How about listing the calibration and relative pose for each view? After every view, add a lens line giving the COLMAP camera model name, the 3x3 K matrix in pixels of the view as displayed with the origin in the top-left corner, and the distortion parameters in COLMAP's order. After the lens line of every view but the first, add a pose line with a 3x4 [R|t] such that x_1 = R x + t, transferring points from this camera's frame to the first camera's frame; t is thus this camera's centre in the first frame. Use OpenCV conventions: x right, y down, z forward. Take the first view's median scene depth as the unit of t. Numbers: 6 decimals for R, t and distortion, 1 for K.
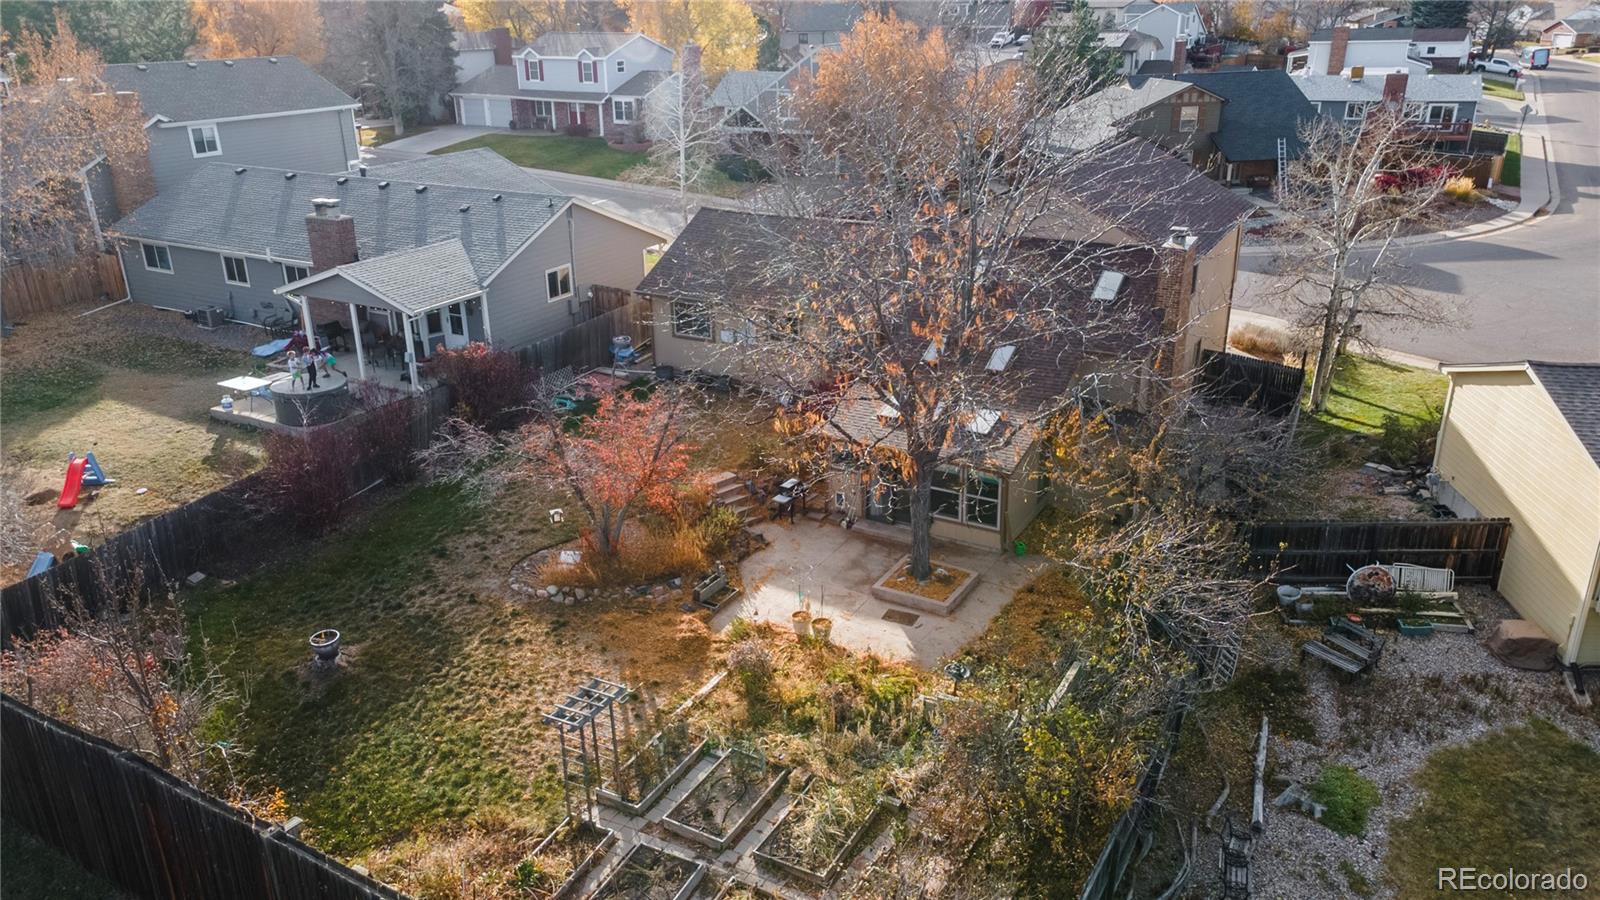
lens RADIAL K [[1171.5, 0, 792.3], [0, 1171.5, 449.0], [0, 0, 1]] dist [0.021031, 0.045351]
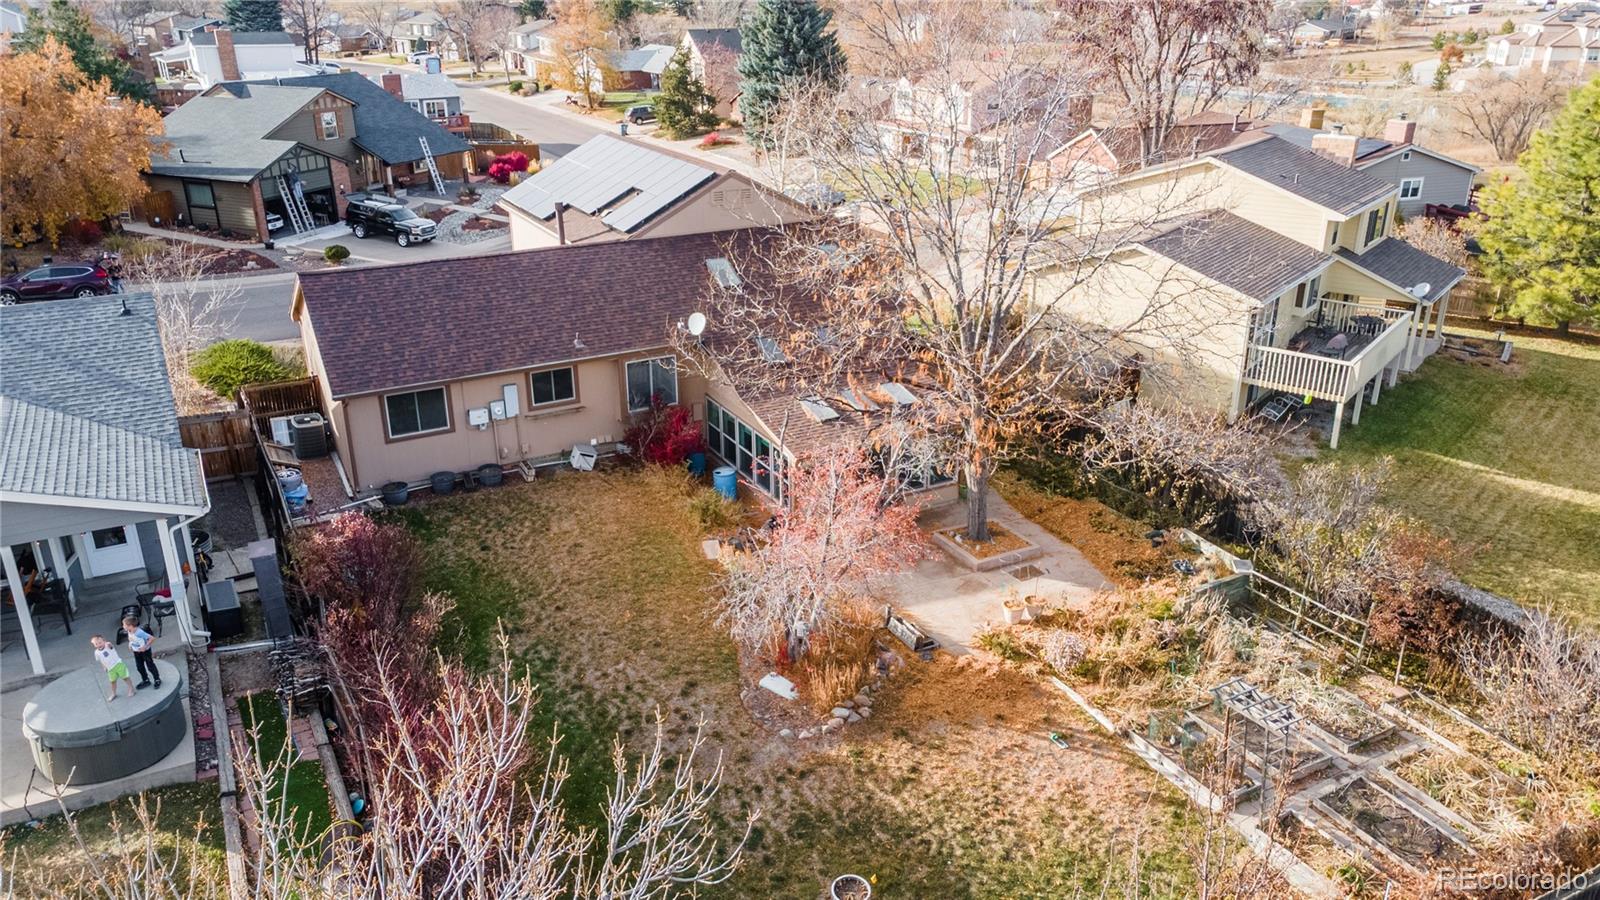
lens RADIAL K [[1171.5, 0, 792.3], [0, 1171.5, 449.0], [0, 0, 1]] dist [0.021031, 0.045351]
pose [[0.527714, -0.303931, 0.793186, -0.608953], [0.308623, 0.938584, 0.154314, -0.139924], [-0.791372, 0.163362, 0.589104, 0.392351]]
